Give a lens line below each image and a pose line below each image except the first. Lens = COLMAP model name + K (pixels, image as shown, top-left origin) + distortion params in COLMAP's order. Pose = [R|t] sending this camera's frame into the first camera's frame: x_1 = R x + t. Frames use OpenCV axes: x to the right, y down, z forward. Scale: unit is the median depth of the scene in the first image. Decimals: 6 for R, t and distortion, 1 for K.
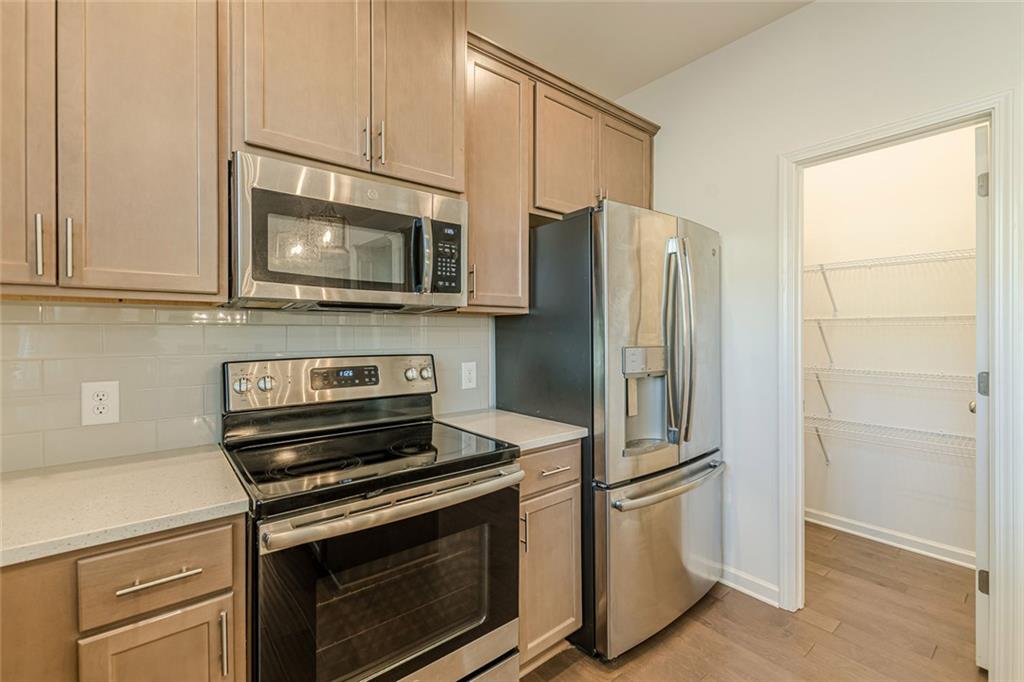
lens RADIAL K [[444.4, 0, 511.9], [0, 444.4, 338.5], [0, 0, 1]] dist [0.010731, -0.003988]
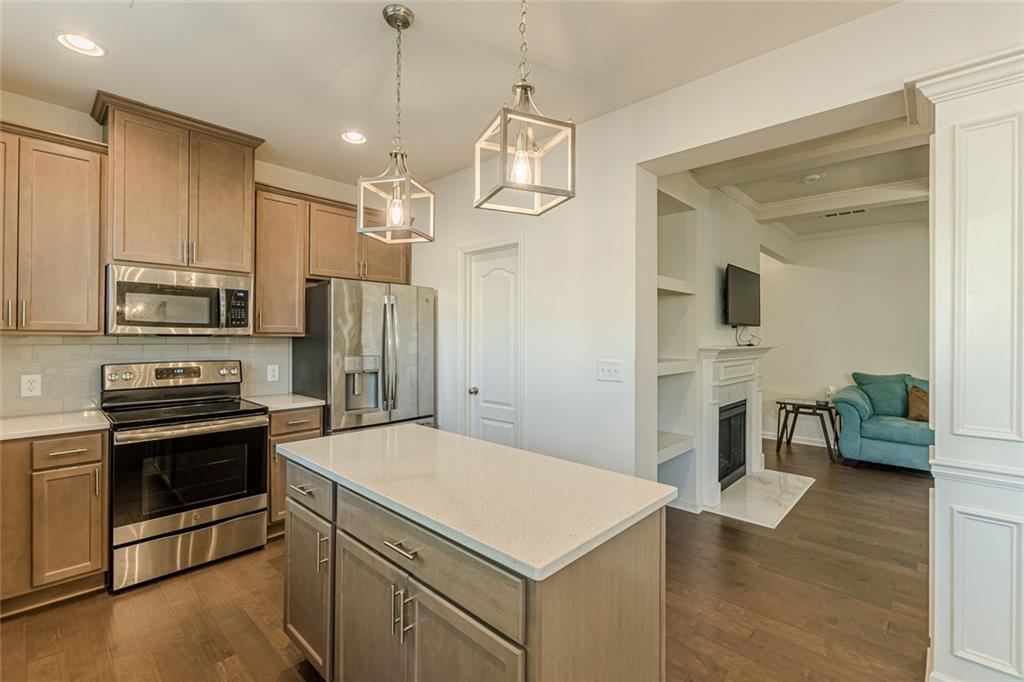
lens RADIAL K [[444.4, 0, 505.9], [0, 444.4, 337.5], [0, 0, 1]] dist [0.010731, -0.003988]
pose [[0.991060, 0.005198, 0.133315, 0.783168], [-0.003368, 0.999897, -0.013951, -0.041886], [-0.133374, 0.013378, 0.990976, -1.090429]]
